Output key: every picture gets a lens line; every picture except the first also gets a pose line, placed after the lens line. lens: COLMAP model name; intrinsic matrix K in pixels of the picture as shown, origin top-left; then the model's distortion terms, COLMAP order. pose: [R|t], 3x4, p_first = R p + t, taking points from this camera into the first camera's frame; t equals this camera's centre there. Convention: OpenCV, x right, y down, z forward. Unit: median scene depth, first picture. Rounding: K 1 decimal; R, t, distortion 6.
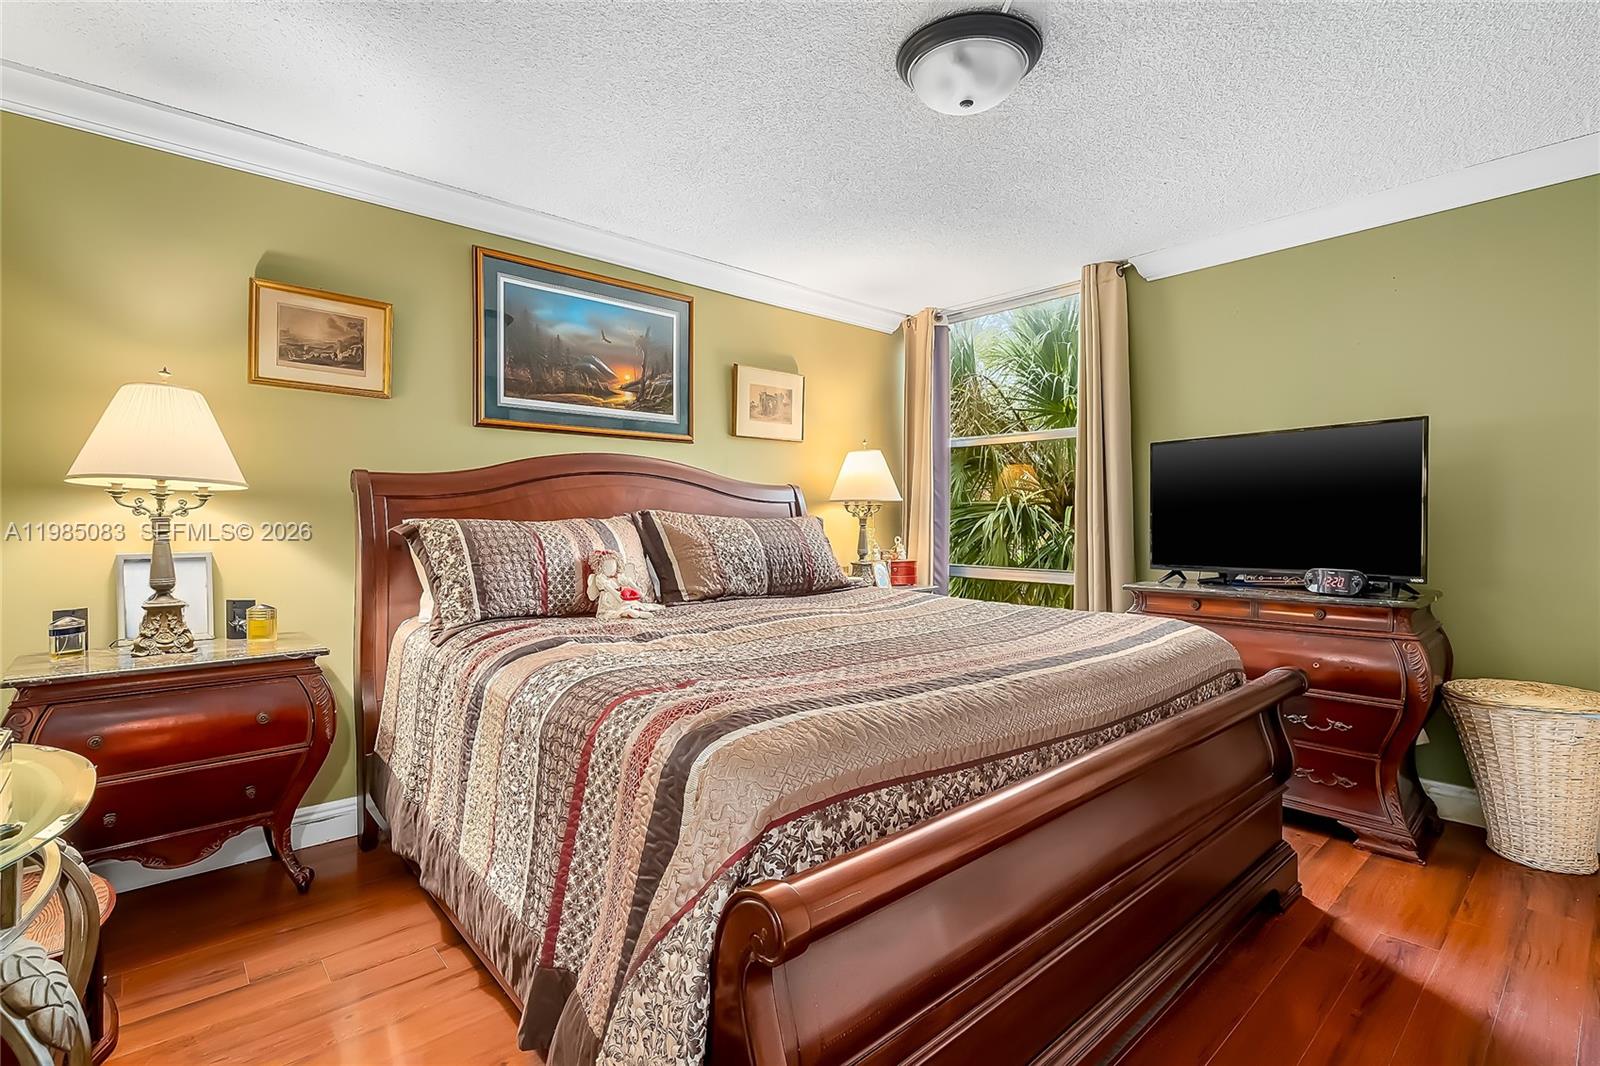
lens RADIAL K [[742.6, 0, 811.8], [0, 742.6, 545.7], [0, 0, 1]] dist [-0.004839, 0.003371]
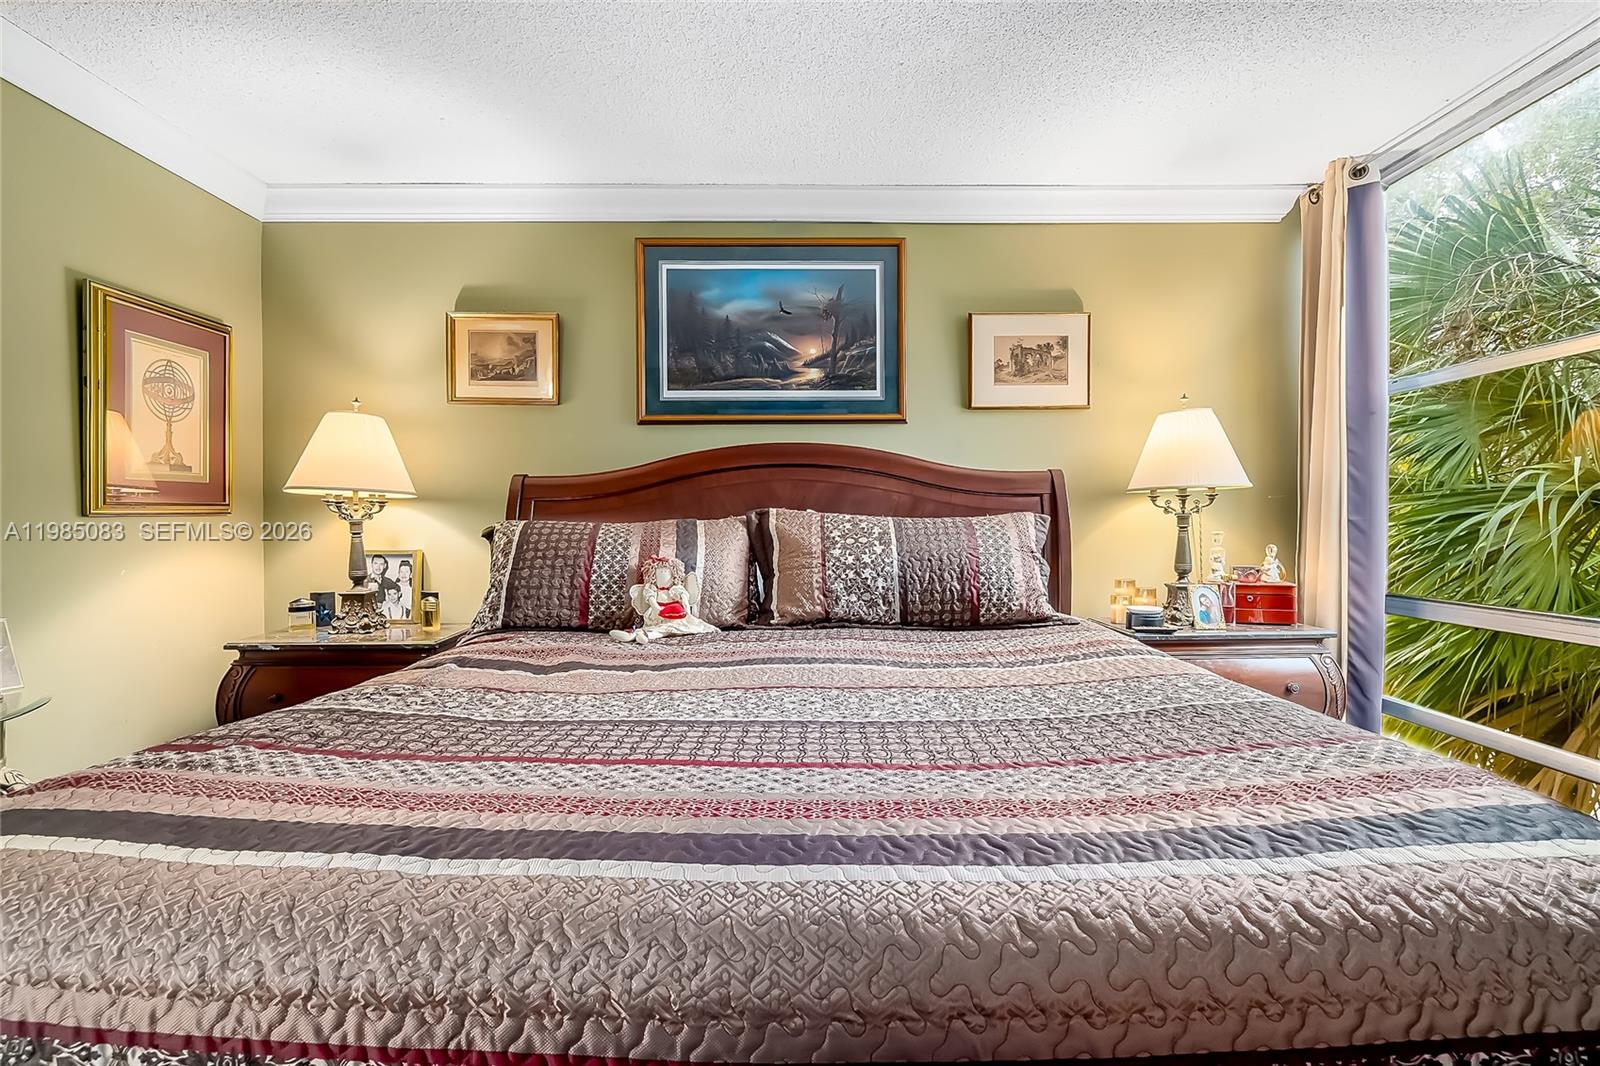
lens RADIAL K [[742.6, 0, 806.4], [0, 742.6, 542.4], [0, 0, 1]] dist [-0.004839, 0.003371]
pose [[0.752614, 0.016370, -0.658258, 0.394660], [-0.016889, 0.999842, 0.005555, -0.017596], [0.658245, 0.006937, 0.752772, 0.463412]]
